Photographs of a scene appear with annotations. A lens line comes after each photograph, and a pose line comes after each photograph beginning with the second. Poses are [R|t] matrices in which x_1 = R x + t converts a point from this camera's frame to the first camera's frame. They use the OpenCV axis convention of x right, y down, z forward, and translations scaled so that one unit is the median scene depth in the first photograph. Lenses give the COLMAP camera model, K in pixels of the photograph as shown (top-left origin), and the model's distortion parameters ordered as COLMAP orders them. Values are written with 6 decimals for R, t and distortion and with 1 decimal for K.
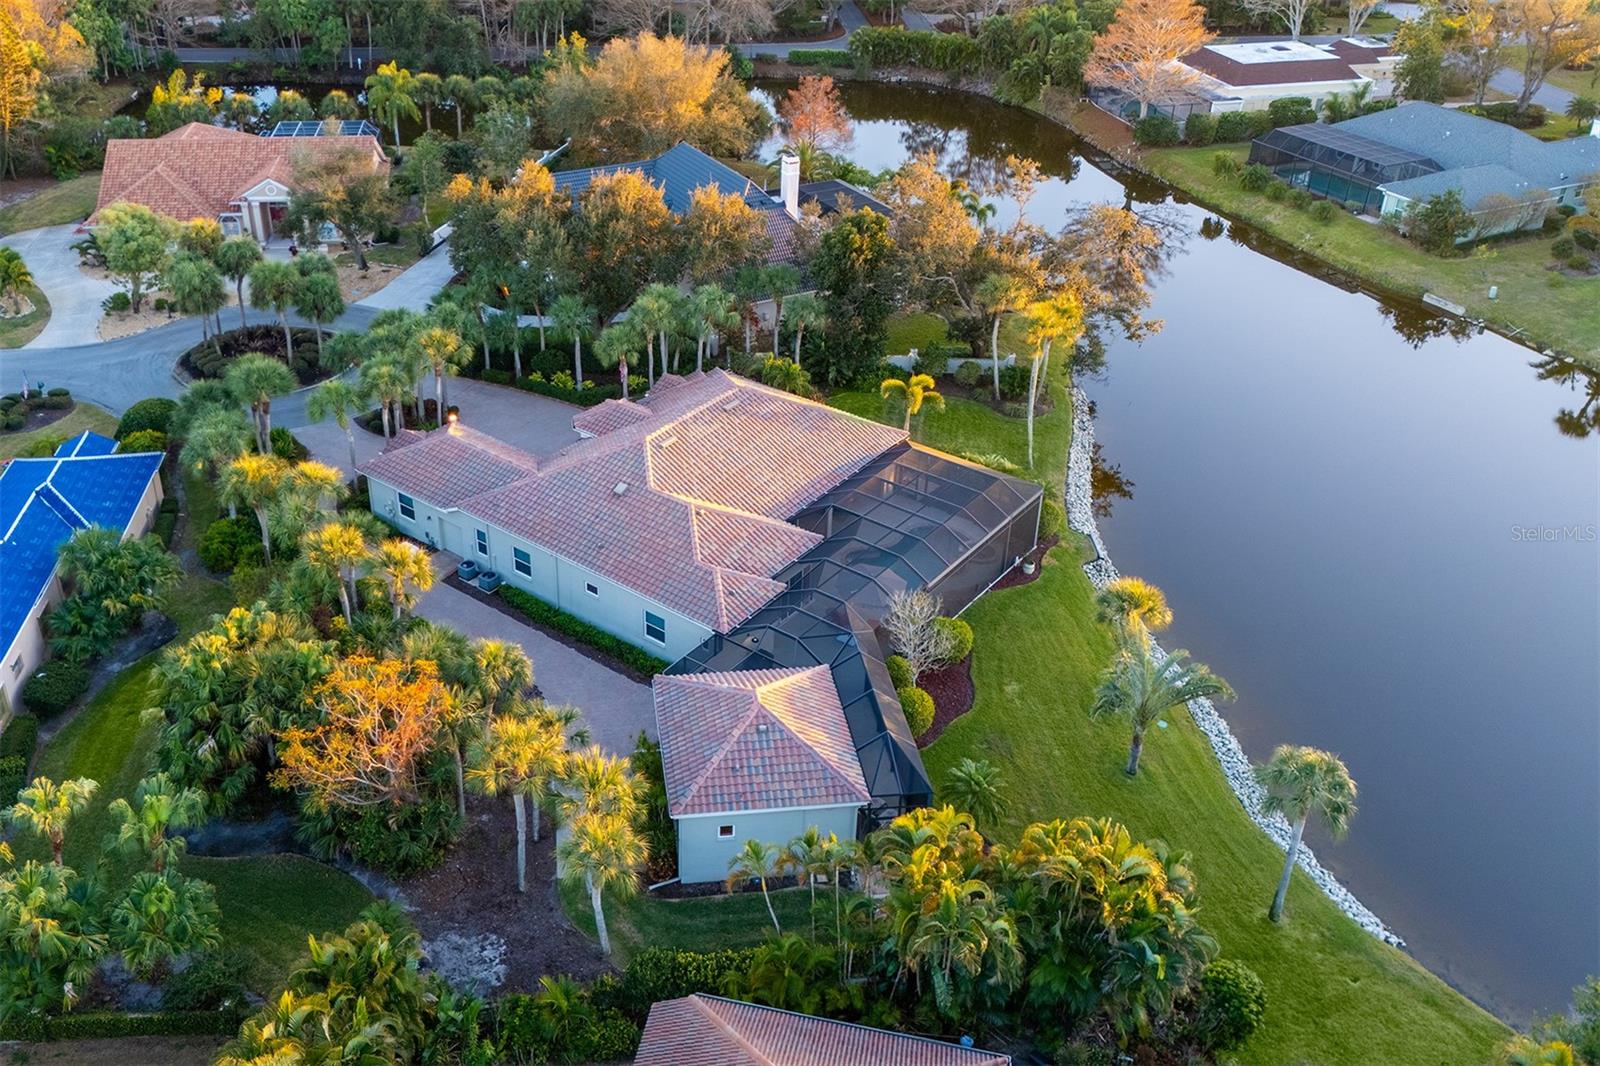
lens RADIAL K [[1120.0, 0, 727.5], [0, 1120.0, 532.0], [0, 0, 1]] dist [0.033163, -0.005033]
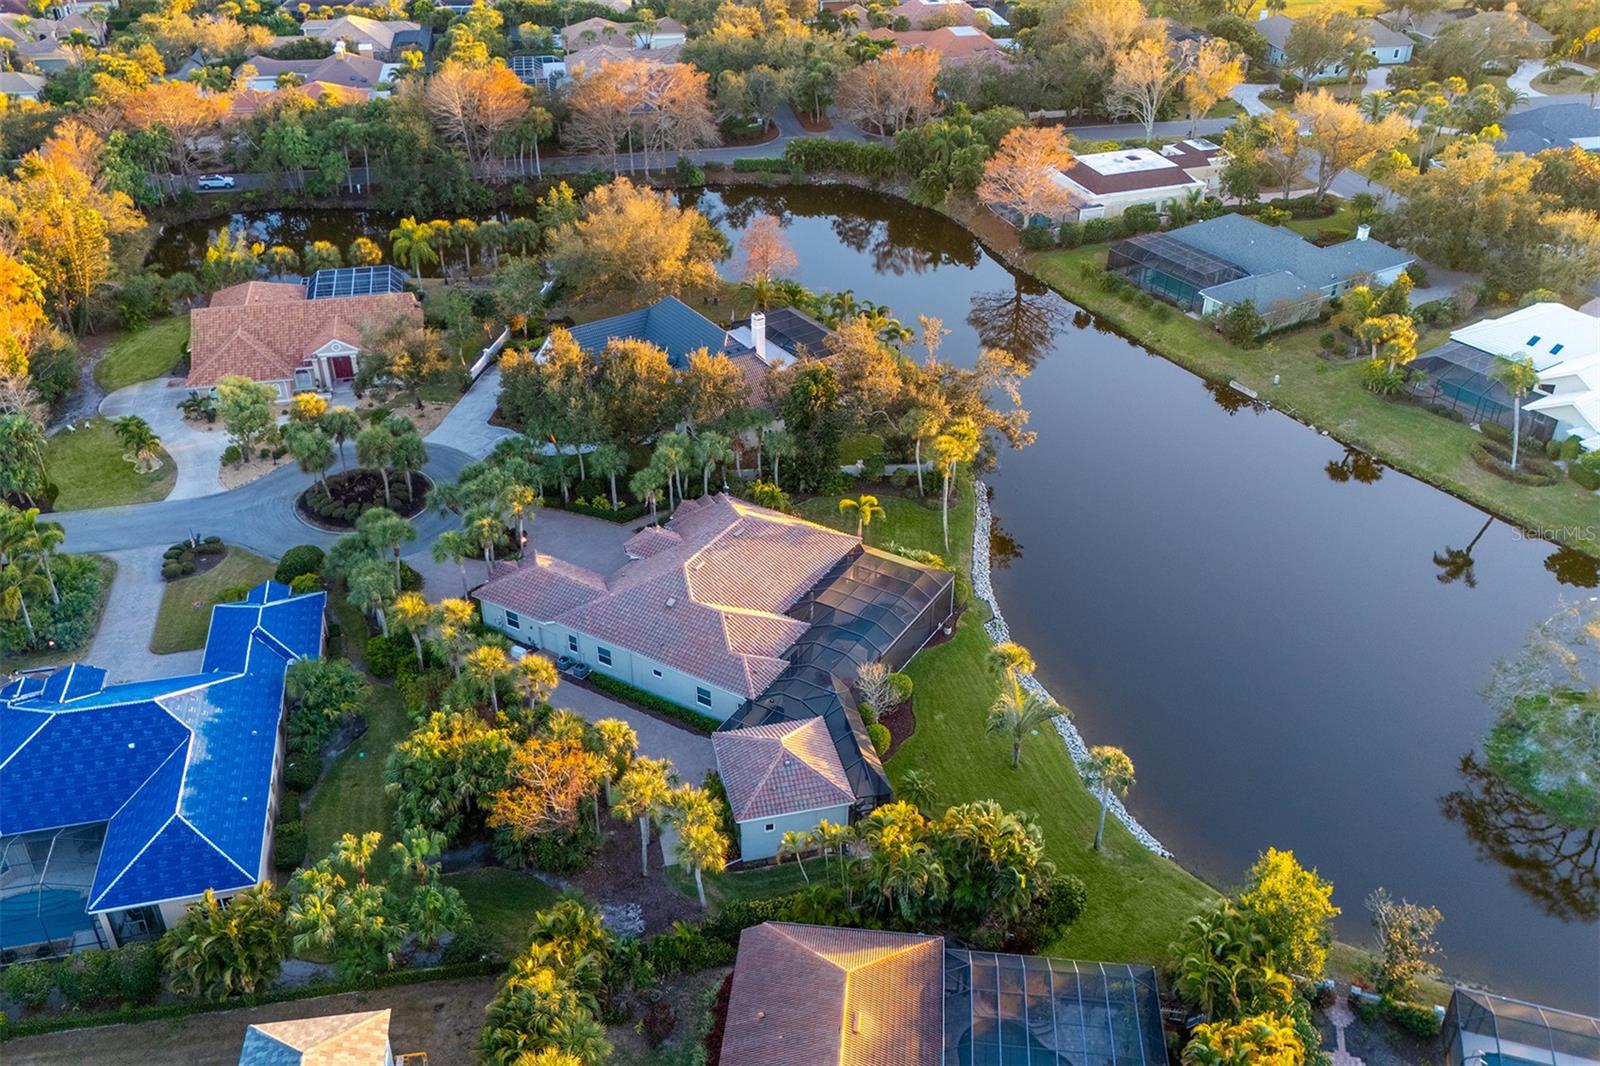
lens RADIAL K [[1375.7, 0, 775.7], [0, 1375.7, 537.0], [0, 0, 1]] dist [0.079575, -0.094970]
pose [[0.991640, -0.068474, 0.109364, -0.136334], [0.060764, 0.995527, 0.072340, -0.222510], [-0.113829, -0.065090, 0.991366, -0.716851]]
